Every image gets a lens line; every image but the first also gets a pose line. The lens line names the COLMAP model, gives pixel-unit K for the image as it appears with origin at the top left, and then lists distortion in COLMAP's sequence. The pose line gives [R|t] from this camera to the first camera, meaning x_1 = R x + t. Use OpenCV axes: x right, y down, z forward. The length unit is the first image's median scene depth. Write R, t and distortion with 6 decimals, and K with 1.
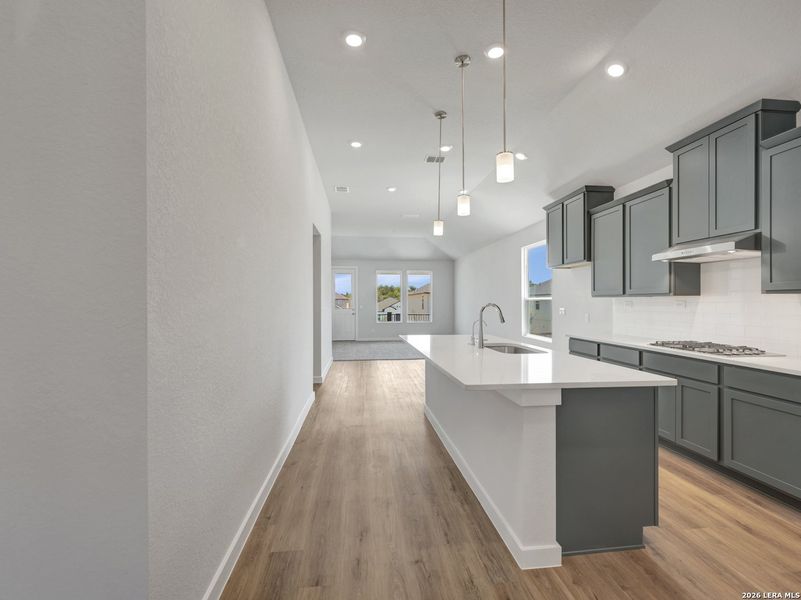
lens RADIAL K [[361.5, 0, 403.7], [0, 361.5, 301.3], [0, 0, 1]] dist [-0.002142, -0.001057]
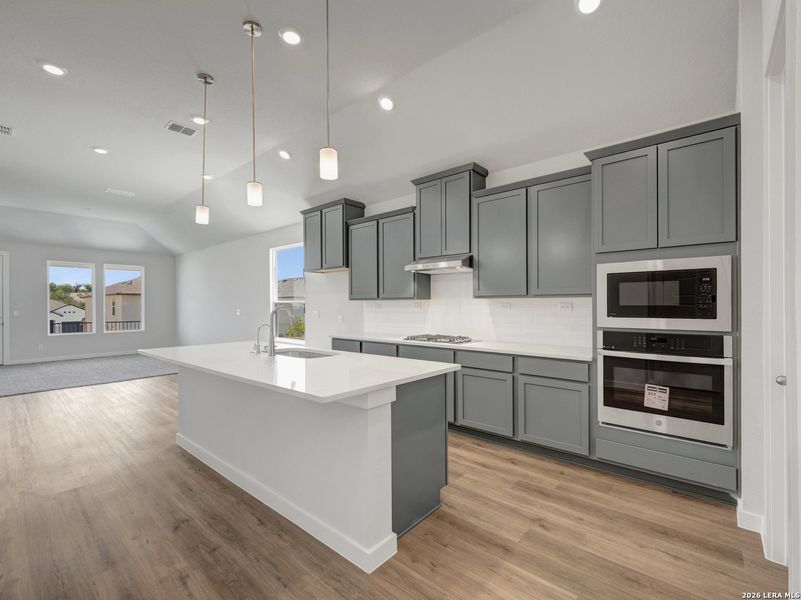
lens RADIAL K [[361.5, 0, 401.3], [0, 361.5, 303.5], [0, 0, 1]] dist [-0.002142, -0.001057]
pose [[0.738848, -0.000830, 0.673871, -0.154340], [0.002545, 0.999996, -0.001559, 0.000738], [-0.673867, 0.002867, 0.738847, 0.113685]]
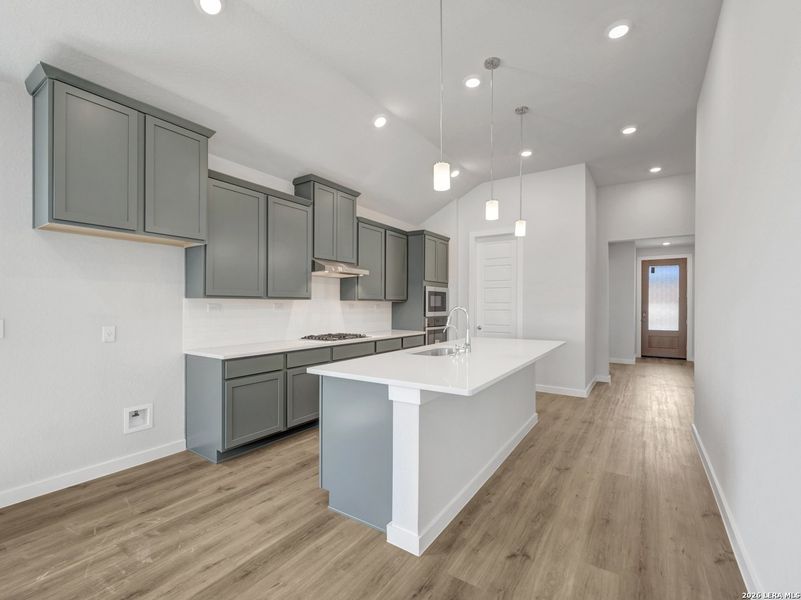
lens RADIAL K [[361.5, 0, 403.3], [0, 361.5, 305.7], [0, 0, 1]] dist [-0.002142, -0.001057]
pose [[-0.756257, -0.003804, 0.654264, -0.296329], [-0.004535, 0.999990, 0.000572, 0.001880], [-0.654259, -0.002534, -0.756266, 1.847283]]
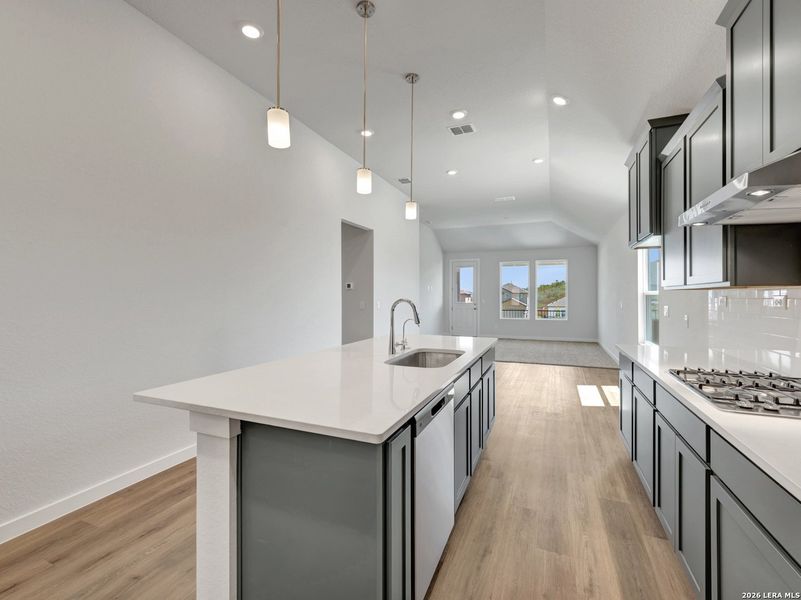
lens RADIAL K [[361.5, 0, 406.4], [0, 361.5, 294.6], [0, 0, 1]] dist [-0.002142, -0.001057]
pose [[0.872077, -0.000727, -0.489367, 0.637562], [-0.000258, 0.999998, -0.001946, -0.002556], [0.489368, 0.001823, 0.872076, 0.310831]]
